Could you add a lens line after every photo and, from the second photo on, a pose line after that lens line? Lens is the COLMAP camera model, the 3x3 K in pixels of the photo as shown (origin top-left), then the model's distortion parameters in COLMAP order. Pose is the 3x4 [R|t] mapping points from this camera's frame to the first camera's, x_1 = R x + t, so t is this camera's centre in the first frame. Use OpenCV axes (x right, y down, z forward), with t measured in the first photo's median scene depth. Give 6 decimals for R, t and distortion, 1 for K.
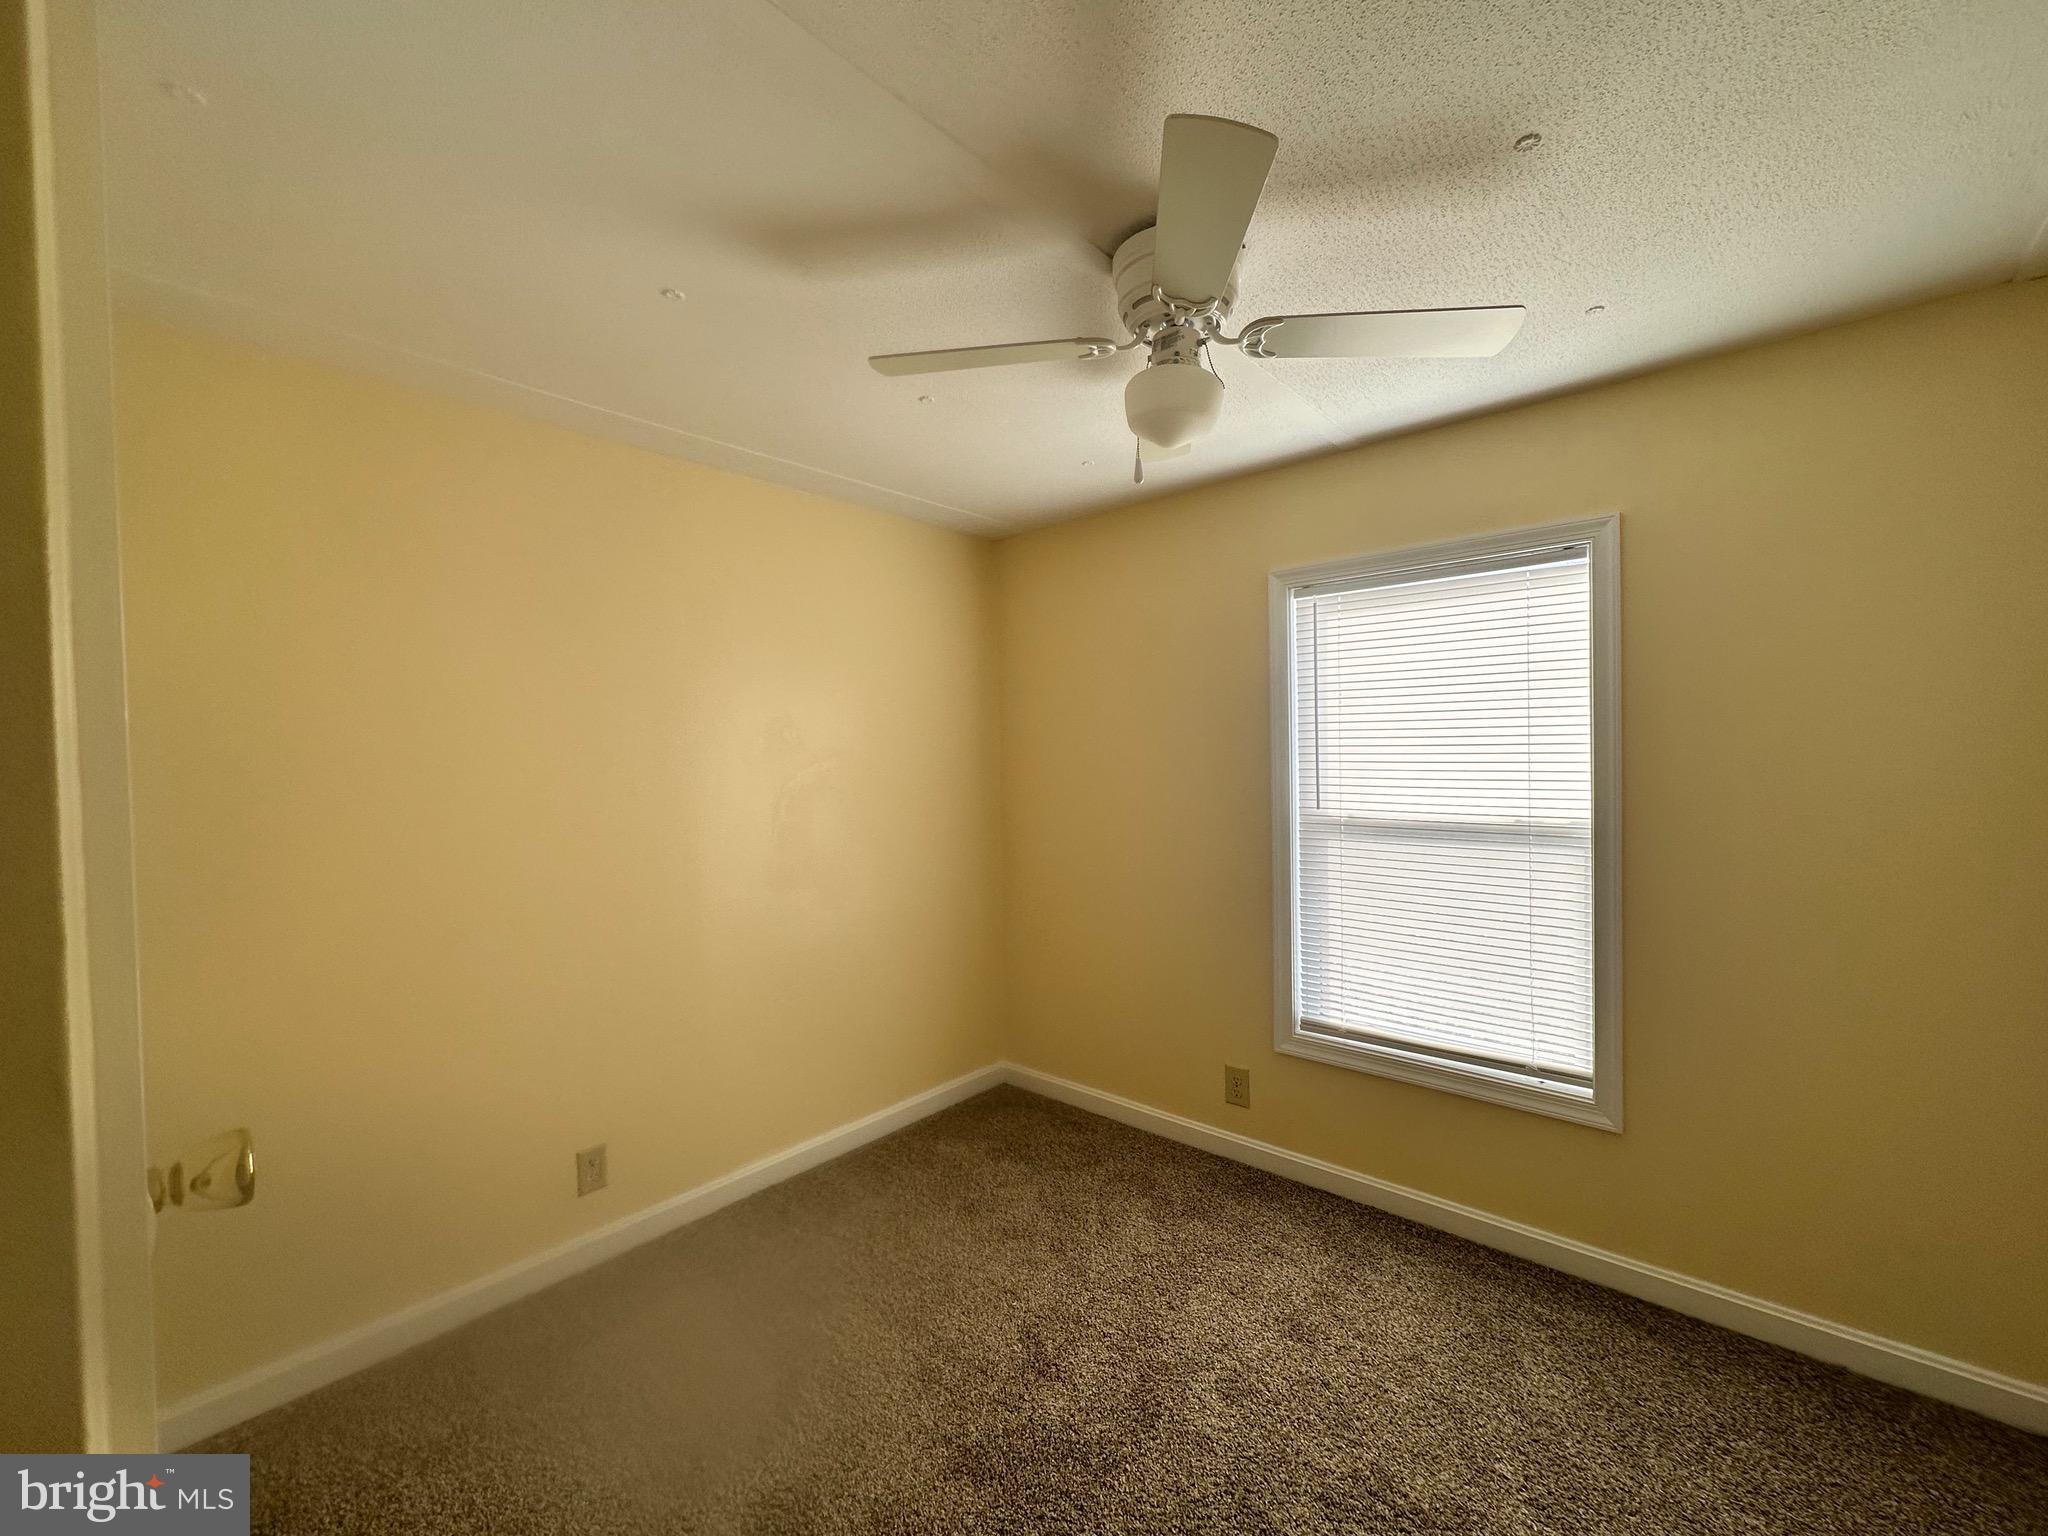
lens RADIAL K [[852.3, 0, 1015.4], [0, 852.3, 768.5], [0, 0, 1]] dist [-0.001531, -0.000435]
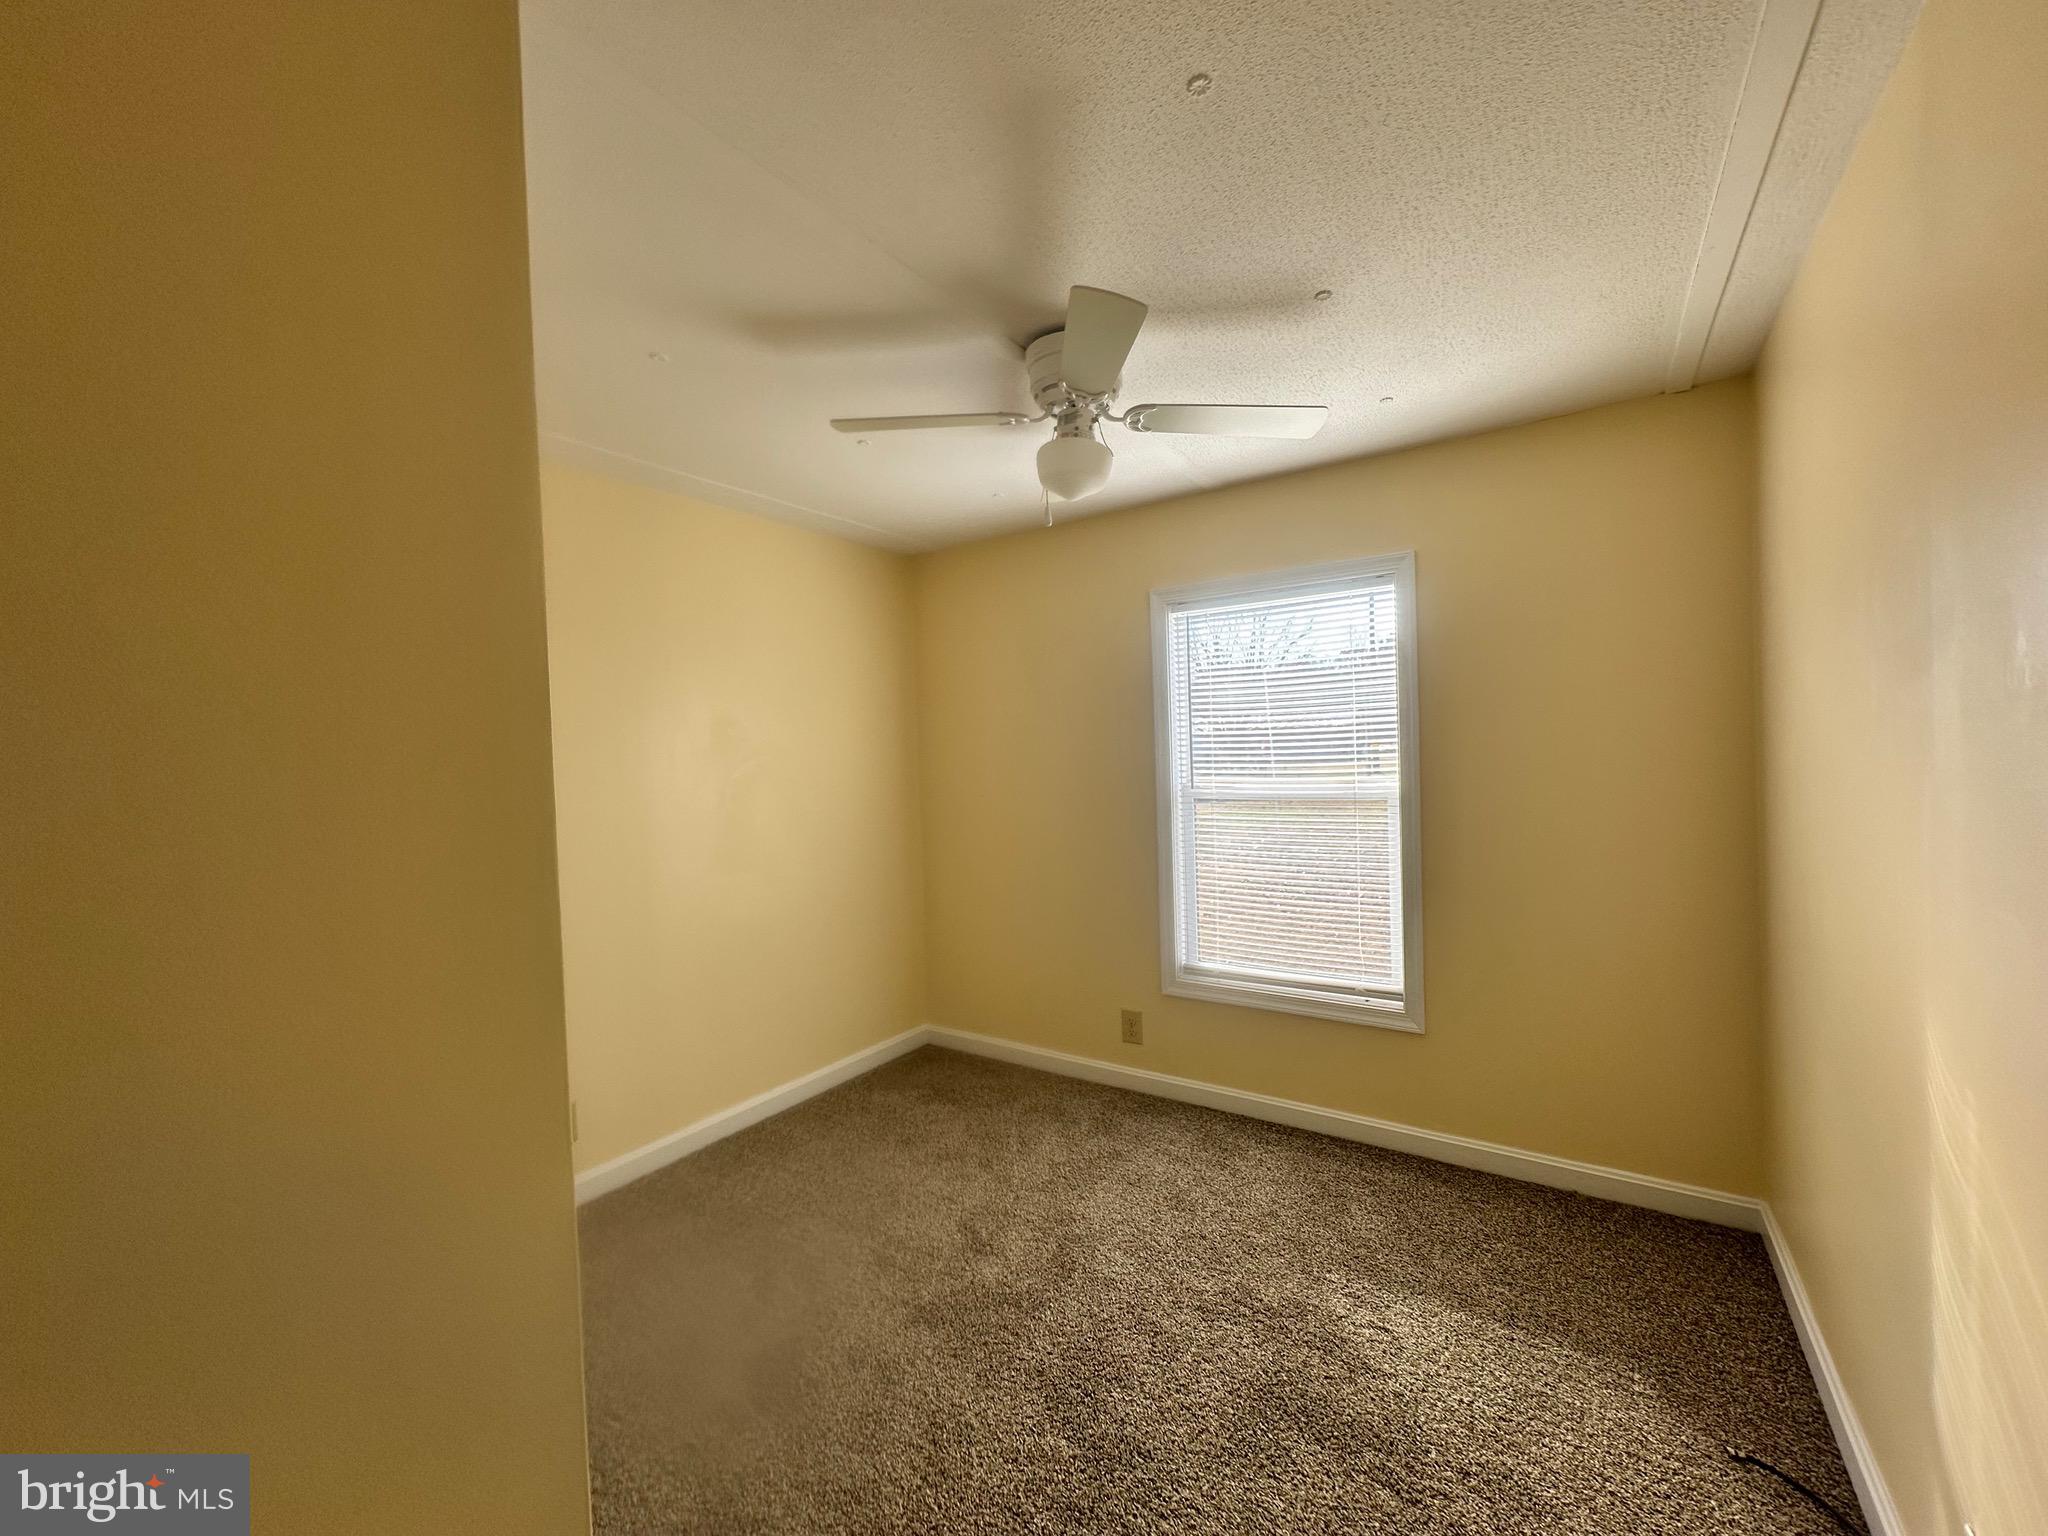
lens RADIAL K [[821.0, 0, 1028.9], [0, 821.0, 765.7], [0, 0, 1]] dist [0.000485, 0.000018]
pose [[0.990872, -0.015282, 0.133940, -0.045619], [0.015470, 0.999880, -0.000362, 0.019224], [-0.133918, 0.002431, 0.990989, -0.177726]]
